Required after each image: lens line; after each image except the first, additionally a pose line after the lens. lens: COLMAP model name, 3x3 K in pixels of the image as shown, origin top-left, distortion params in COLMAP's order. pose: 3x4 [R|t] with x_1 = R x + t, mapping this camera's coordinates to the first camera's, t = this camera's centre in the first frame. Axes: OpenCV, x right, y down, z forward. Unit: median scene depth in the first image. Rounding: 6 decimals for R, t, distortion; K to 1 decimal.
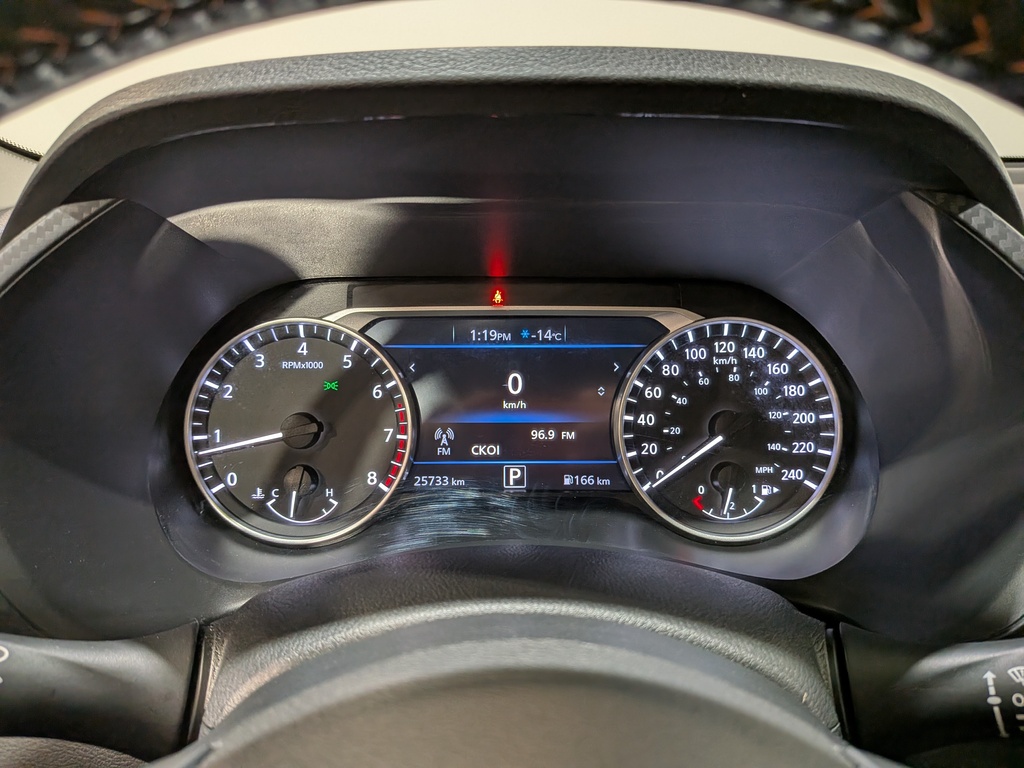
lens RADIAL K [[764.7, 0, 504.9], [0, 764.7, 389.7], [0, 0, 1]] dist [0.034628, -0.051788]
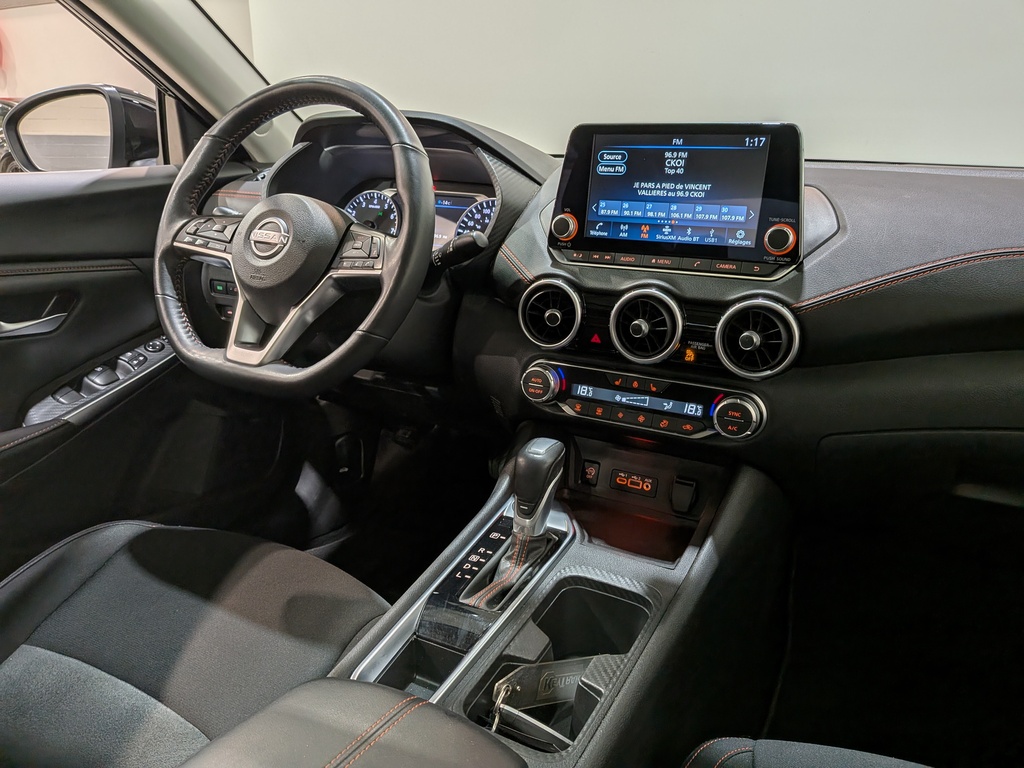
lens RADIAL K [[761.5, 0, 480.8], [0, 761.5, 397.4], [0, 0, 1]] dist [0.064082, -0.006814]
pose [[0.865796, 0.169570, -0.470789, 1.708817], [-0.184556, 0.982714, 0.014553, 0.604630], [0.465119, 0.074287, 0.882126, -1.489646]]
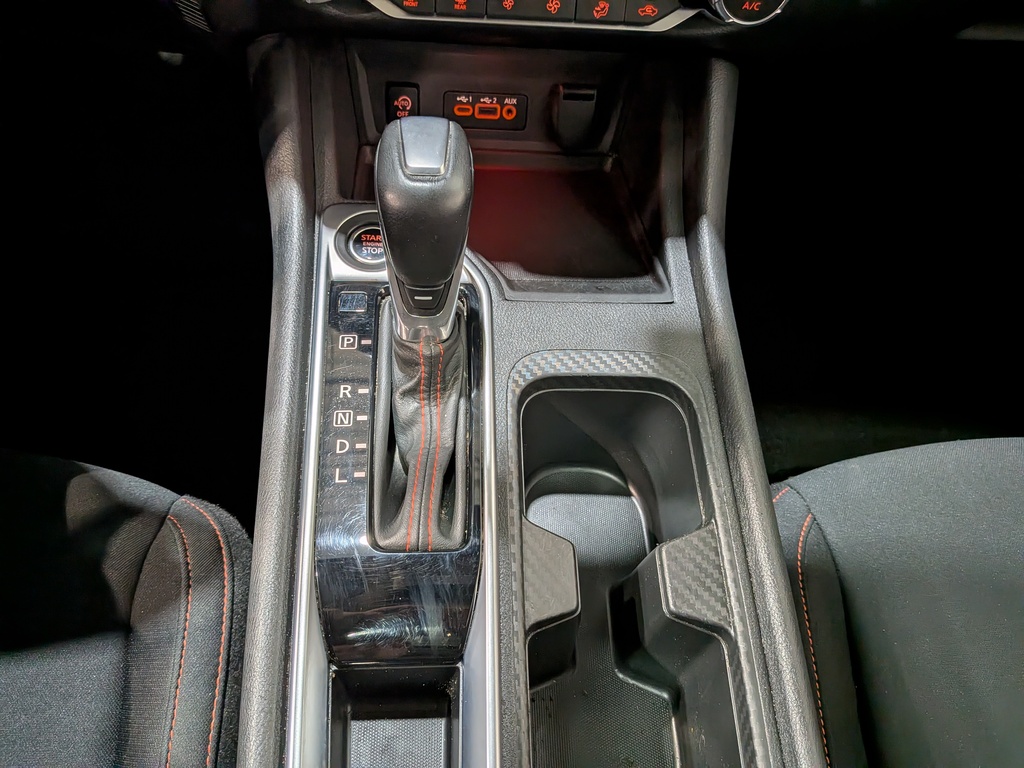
lens RADIAL K [[764.7, 0, 496.7], [0, 764.7, 379.1], [0, 0, 1]] dist [0.034628, -0.051788]
pose [[0.996356, 0.028841, 0.080262, 0.931425], [-0.067514, 0.841743, 0.535641, 0.482970], [-0.052112, -0.539108, 0.840623, -0.476997]]
